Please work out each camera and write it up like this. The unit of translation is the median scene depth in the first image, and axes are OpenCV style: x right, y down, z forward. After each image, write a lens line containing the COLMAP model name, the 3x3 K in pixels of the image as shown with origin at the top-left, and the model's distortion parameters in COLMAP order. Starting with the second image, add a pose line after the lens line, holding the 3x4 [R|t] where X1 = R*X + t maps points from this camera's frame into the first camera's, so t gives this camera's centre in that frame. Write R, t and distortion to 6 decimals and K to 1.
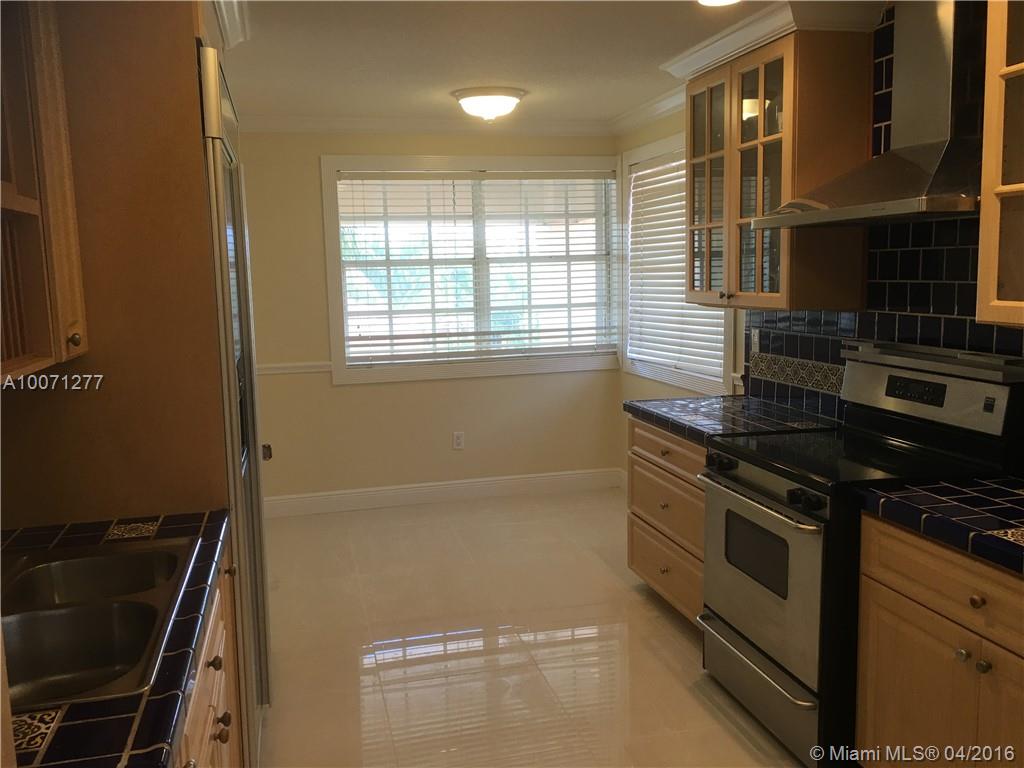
lens RADIAL K [[879.9, 0, 512.0], [0, 879.9, 384.0], [0, 0, 1]] dist [0.047325, -0.008027]
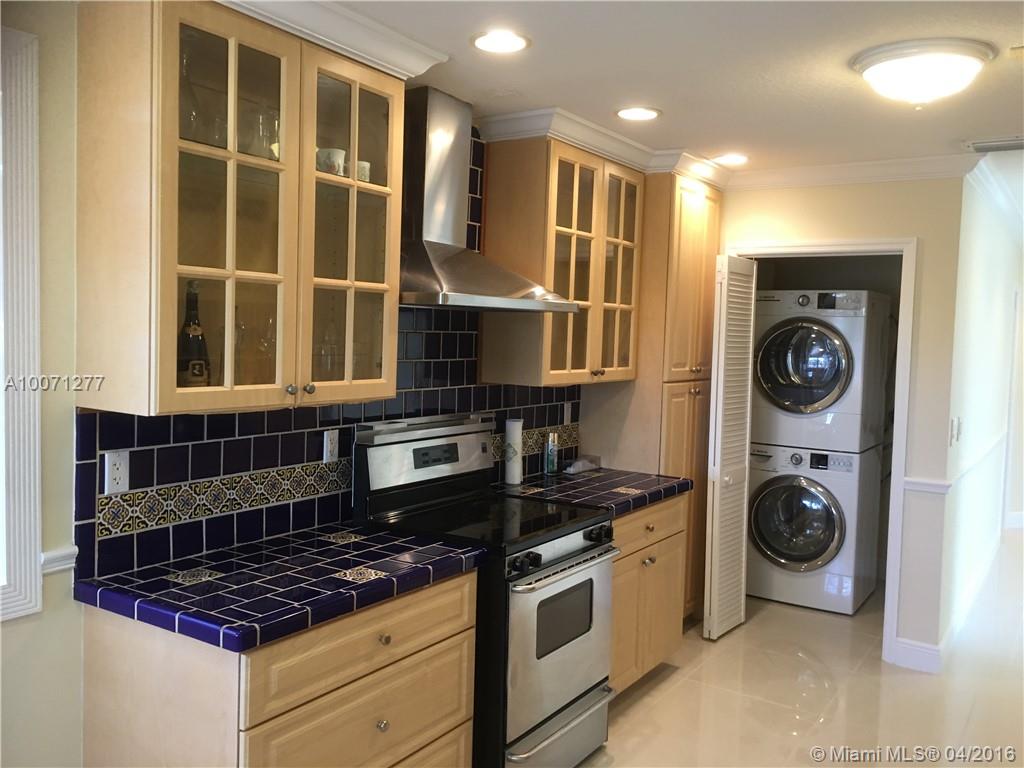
lens RADIAL K [[879.9, 0, 512.0], [0, 879.9, 384.0], [0, 0, 1]] dist [0.047325, -0.008027]
pose [[-0.678003, -0.028011, 0.734525, -0.380725], [0.089531, 0.988687, 0.120346, -0.186462], [-0.729586, 0.147358, -0.667825, 1.488455]]
